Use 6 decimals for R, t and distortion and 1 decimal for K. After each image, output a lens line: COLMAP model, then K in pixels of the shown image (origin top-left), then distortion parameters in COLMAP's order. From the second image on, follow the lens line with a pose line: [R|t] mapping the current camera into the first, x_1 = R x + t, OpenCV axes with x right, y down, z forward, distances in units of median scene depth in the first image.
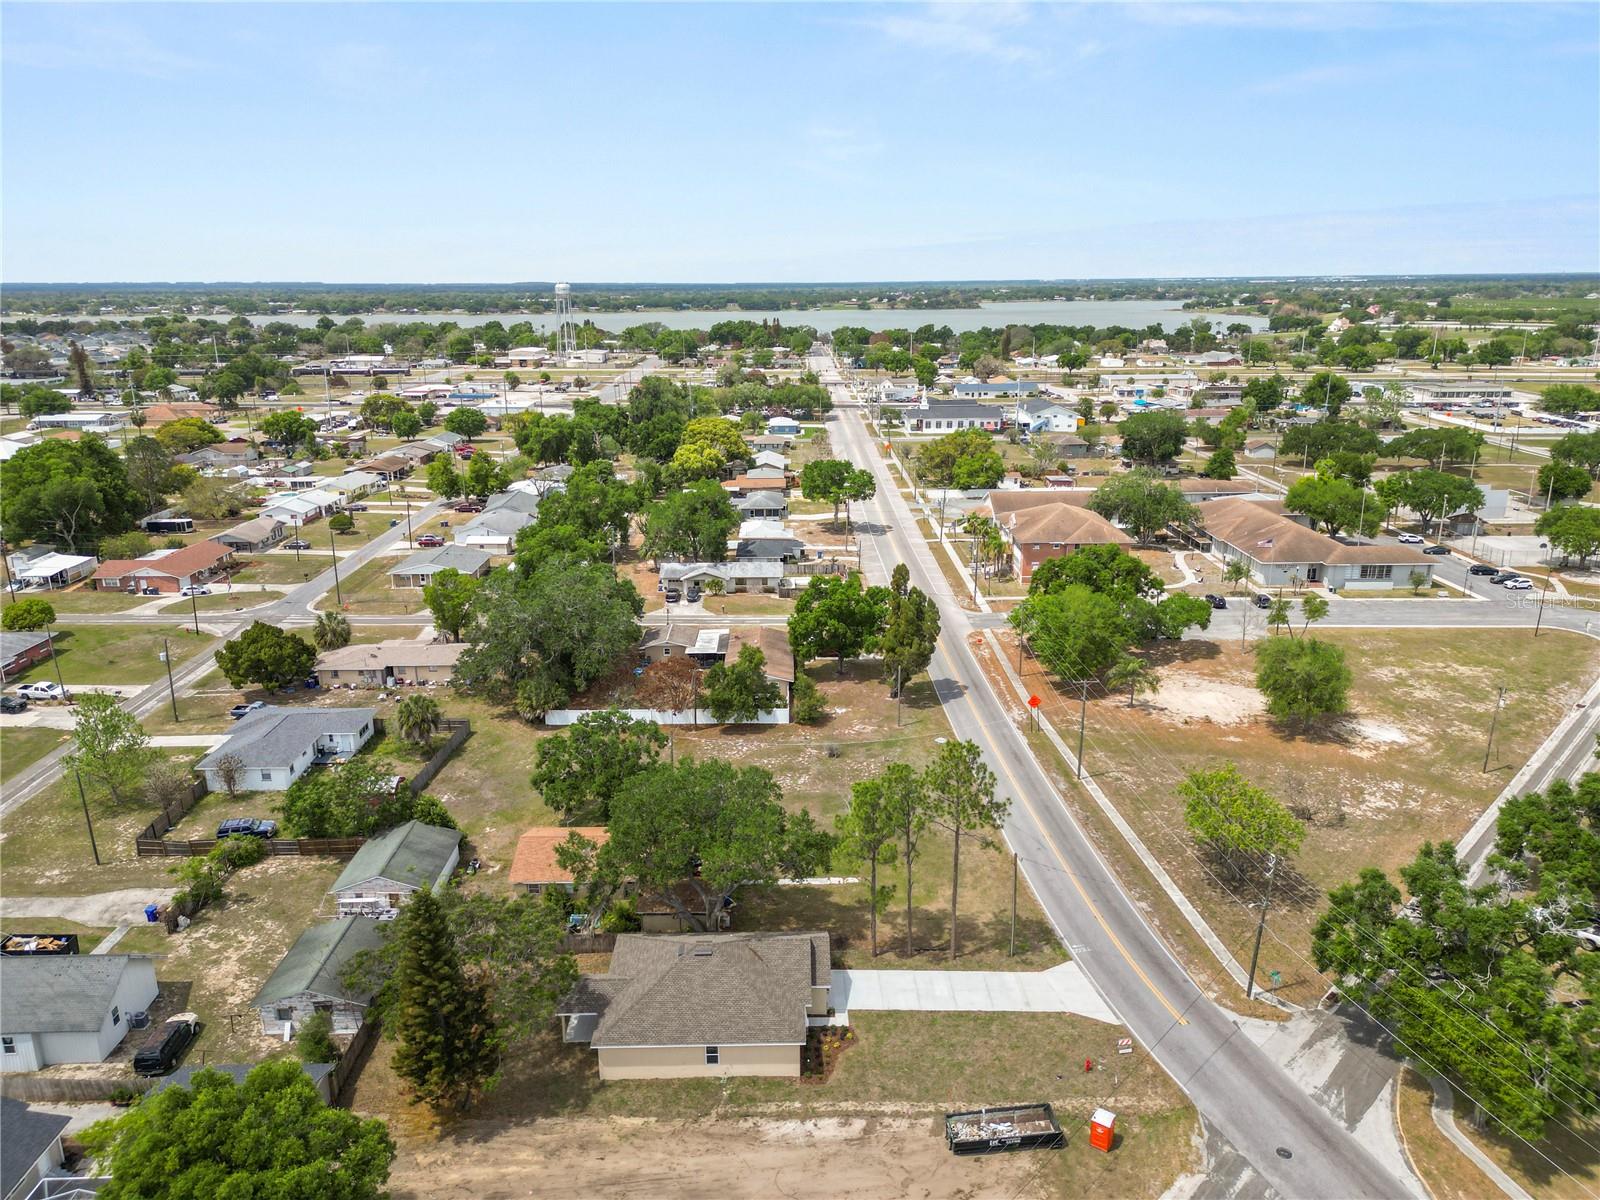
lens RADIAL K [[1129.8, 0, 800.0], [0, 1129.8, 600.0], [0, 0, 1]] dist [0.071406, -0.074300]
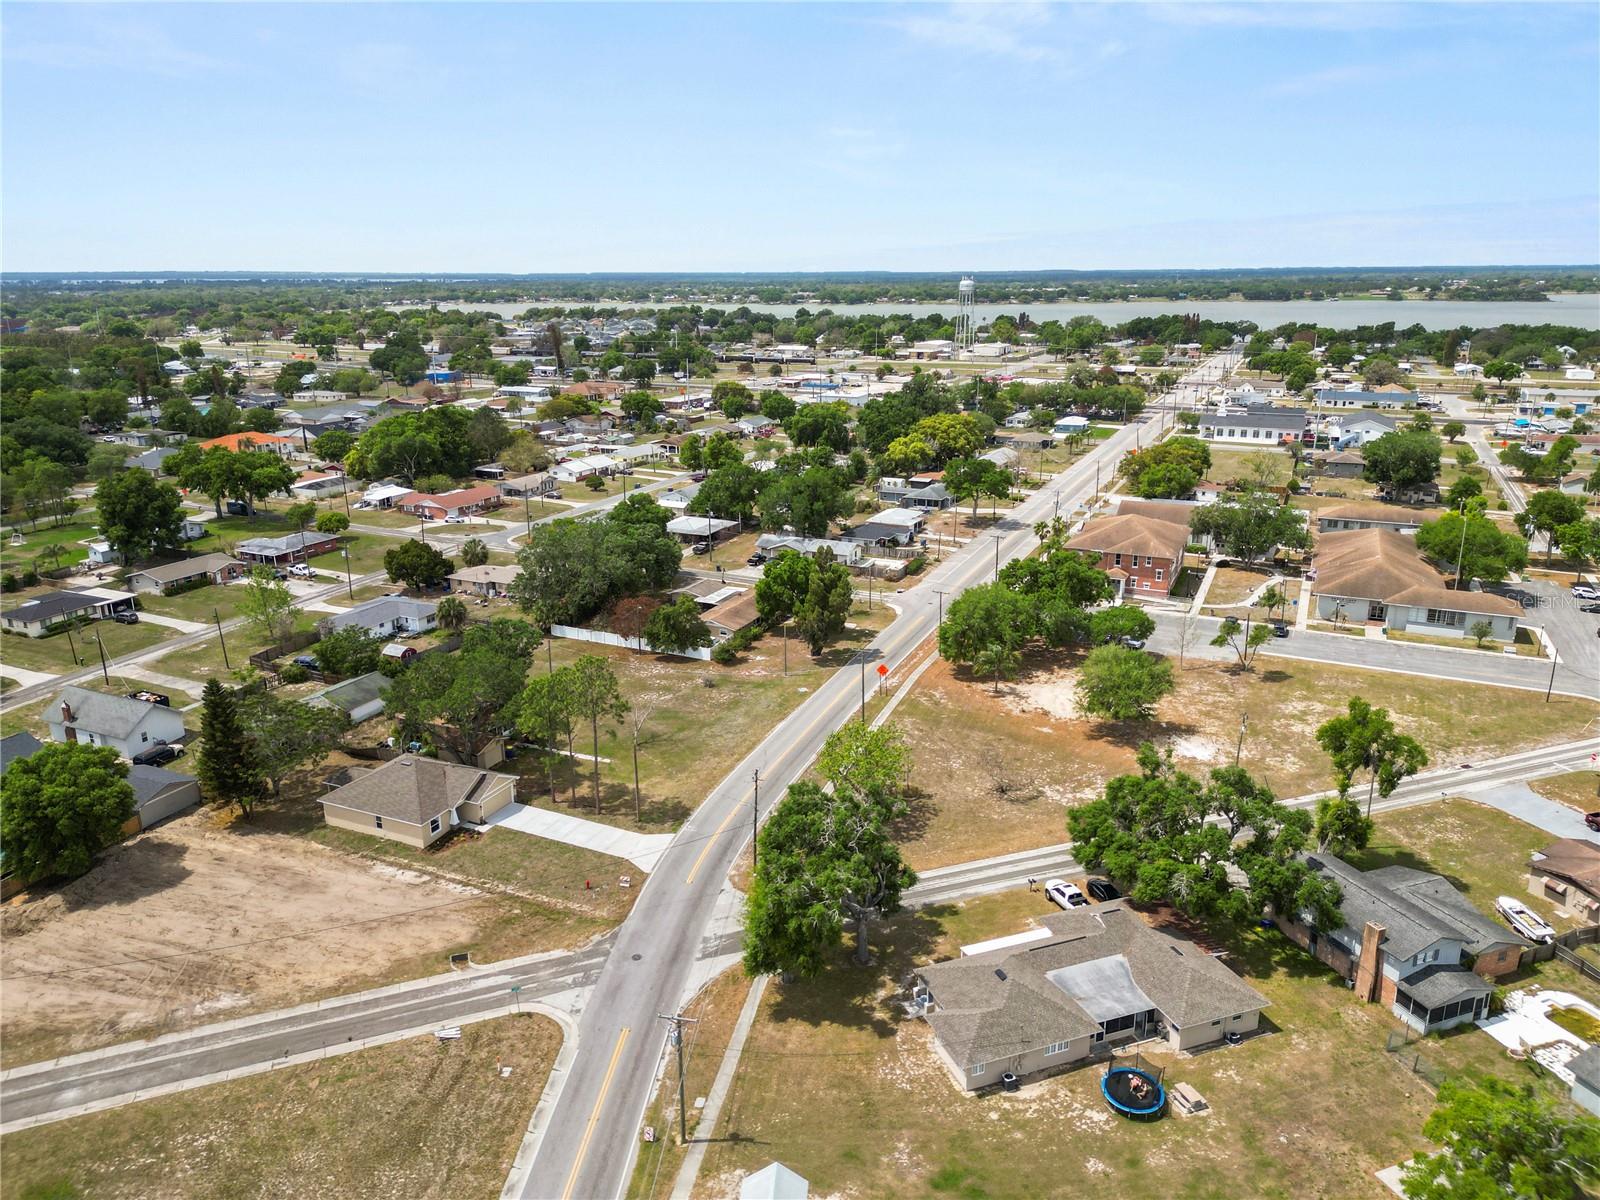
lens RADIAL K [[1129.8, 0, 800.0], [0, 1129.8, 600.0], [0, 0, 1]] dist [0.071406, -0.074300]
pose [[0.900861, 0.122650, -0.416420, 0.427281], [-0.118154, 0.992318, 0.036663, -0.011344], [0.417718, 0.016173, 0.908433, -0.074060]]
